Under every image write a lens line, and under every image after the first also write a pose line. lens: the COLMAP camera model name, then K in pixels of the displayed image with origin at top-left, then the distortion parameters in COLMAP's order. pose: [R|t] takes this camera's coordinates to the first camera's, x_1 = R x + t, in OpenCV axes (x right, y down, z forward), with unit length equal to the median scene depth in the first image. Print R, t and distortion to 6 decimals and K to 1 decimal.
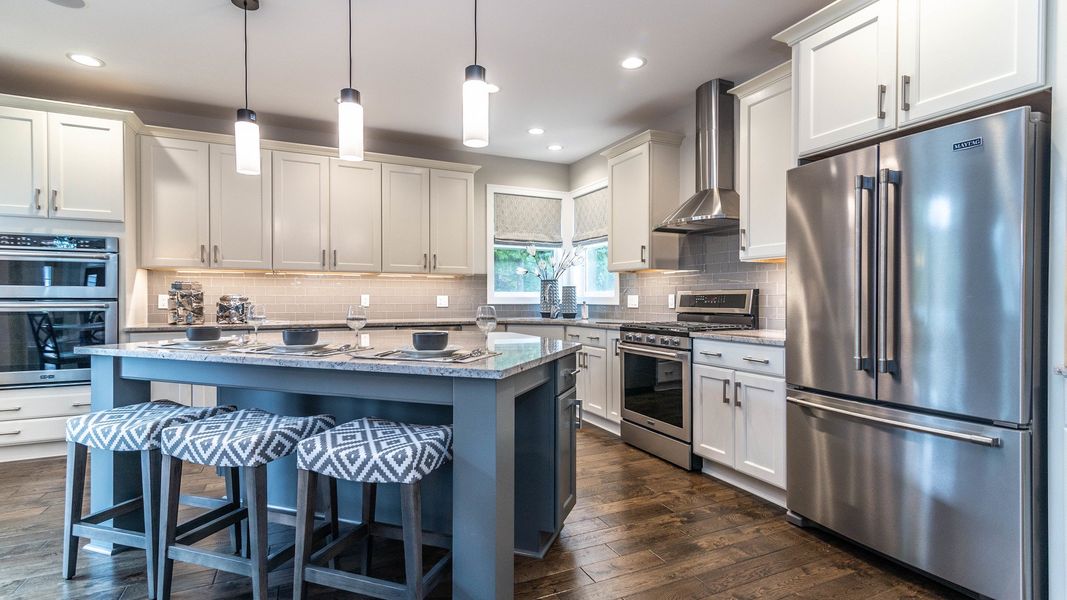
lens RADIAL K [[494.1, 0, 537.7], [0, 494.1, 300.5], [0, 0, 1]] dist [0.010663, -0.000521]
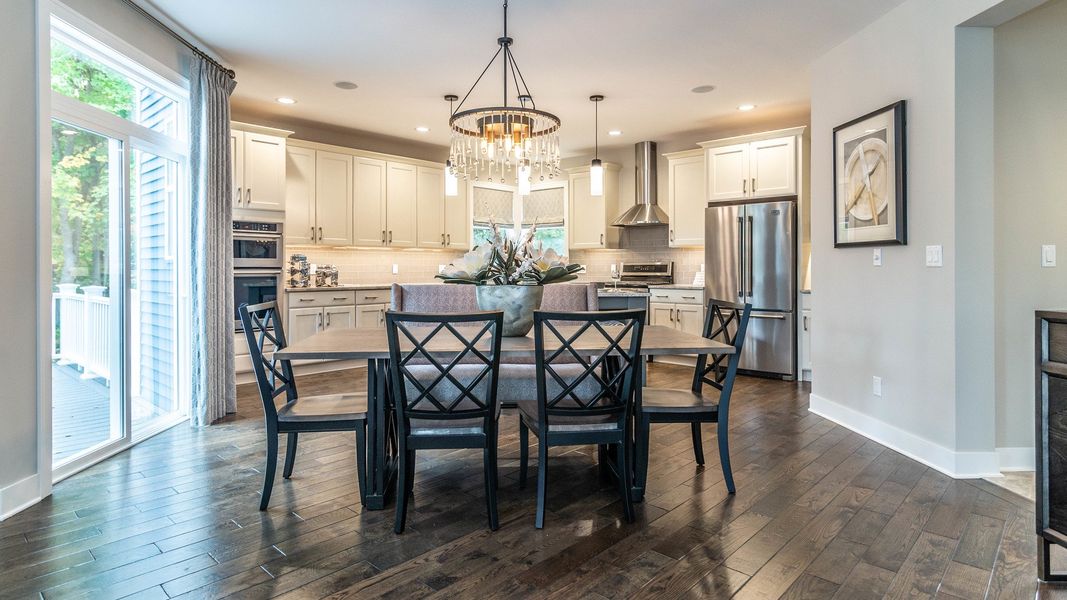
lens RADIAL K [[572.5, 0, 530.7], [0, 572.5, 264.4], [0, 0, 1]] dist [-0.007778, -0.001336]
pose [[0.924223, 0.001604, 0.381850, -0.772977], [0.001403, 0.999970, -0.007595, 0.000710], [-0.381851, 0.007555, 0.924193, -0.680906]]
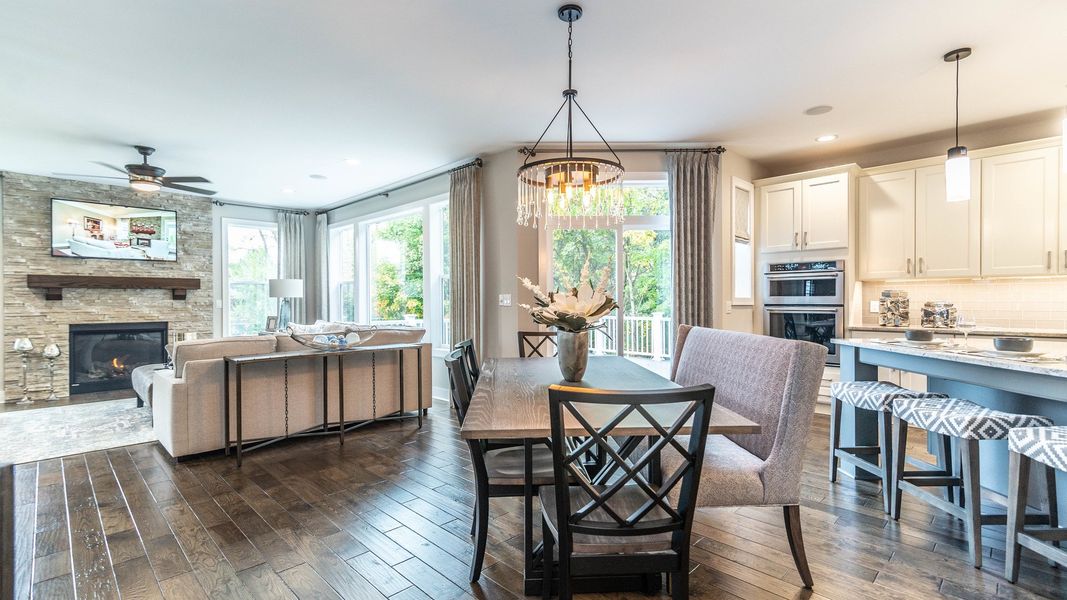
lens RADIAL K [[486.6, 0, 536.8], [0, 486.6, 301.9], [0, 0, 1]] dist [0.011891, -0.001325]
pose [[0.340824, 0.002128, -0.940125, 0.113457], [0.000469, 0.999997, 0.002434, -0.014778], [0.940127, -0.001270, 0.340822, -0.223330]]
